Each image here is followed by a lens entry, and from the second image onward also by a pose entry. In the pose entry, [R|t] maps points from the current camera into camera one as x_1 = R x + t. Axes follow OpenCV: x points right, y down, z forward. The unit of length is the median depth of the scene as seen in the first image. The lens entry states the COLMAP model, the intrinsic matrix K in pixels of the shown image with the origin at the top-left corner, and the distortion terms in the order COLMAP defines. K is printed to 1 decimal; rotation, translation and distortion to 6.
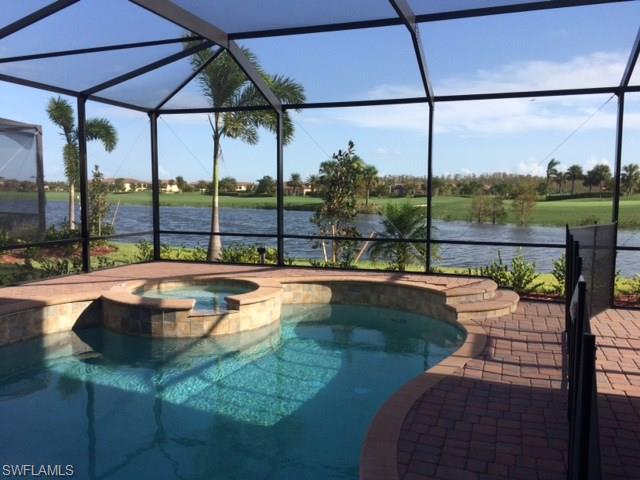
lens RADIAL K [[543.1, 0, 316.9], [0, 543.1, 234.7], [0, 0, 1]] dist [0.065547, -0.084075]
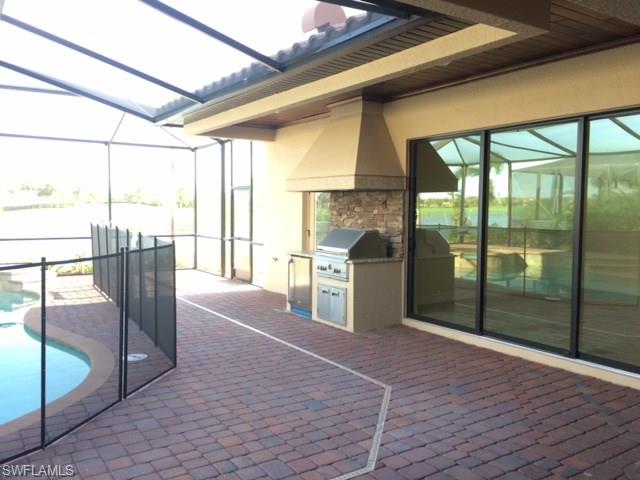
lens RADIAL K [[543.1, 0, 314.5], [0, 543.1, 227.7], [0, 0, 1]] dist [0.065547, -0.084075]
pose [[0.601691, -0.032602, 0.798063, -0.362076], [0.058133, 0.998304, -0.003047, 0.032142], [-0.796610, 0.048228, 0.602566, -0.436050]]
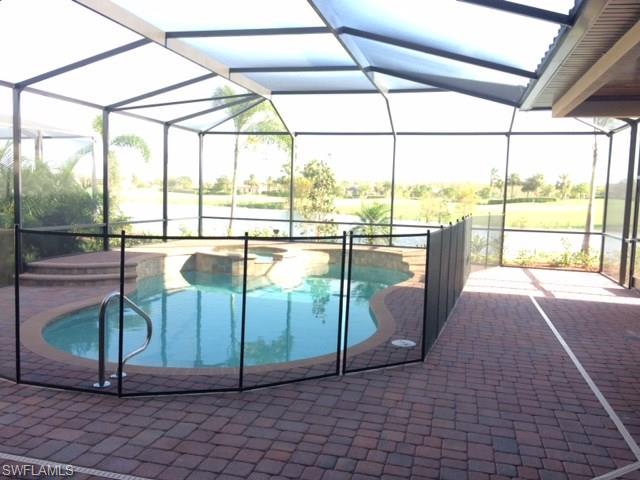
lens RADIAL K [[543.1, 0, 319.8], [0, 543.1, 238.3], [0, 0, 1]] dist [0.065547, -0.084075]
pose [[0.995547, 0.015333, 0.093009, -0.138210], [-0.015984, 0.999853, 0.006251, 0.042483], [-0.092899, -0.007710, 0.995646, -0.511368]]
